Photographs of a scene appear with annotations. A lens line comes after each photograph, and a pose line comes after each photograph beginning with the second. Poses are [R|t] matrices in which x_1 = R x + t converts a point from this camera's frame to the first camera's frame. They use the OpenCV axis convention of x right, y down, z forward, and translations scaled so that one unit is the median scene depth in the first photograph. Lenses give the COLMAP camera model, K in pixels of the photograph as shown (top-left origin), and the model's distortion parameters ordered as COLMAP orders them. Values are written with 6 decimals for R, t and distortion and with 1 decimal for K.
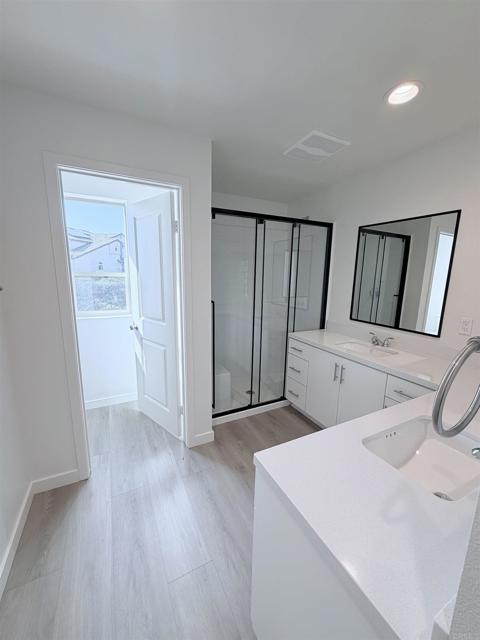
lens RADIAL K [[256.5, 0, 240.0], [0, 256.5, 320.0], [0, 0, 1]] dist [0.001189, -0.000153]
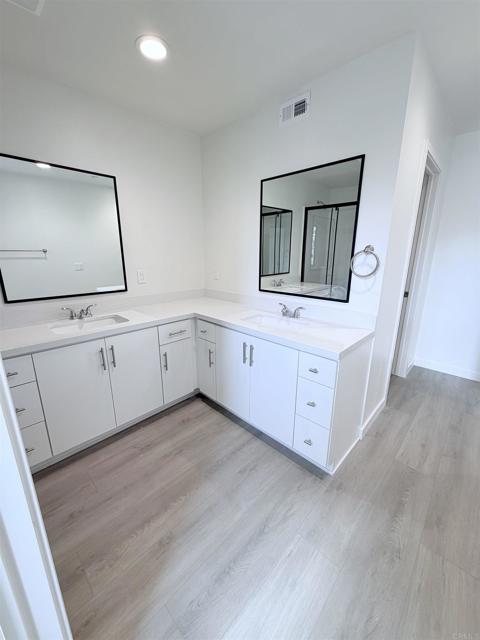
lens RADIAL K [[256.5, 0, 240.0], [0, 256.5, 320.0], [0, 0, 1]] dist [0.001189, -0.000153]
pose [[-0.324679, -0.260663, 0.909196, -0.537271], [0.162939, 0.931488, 0.325241, -0.115387], [-0.931684, 0.253742, -0.259963, 0.946264]]
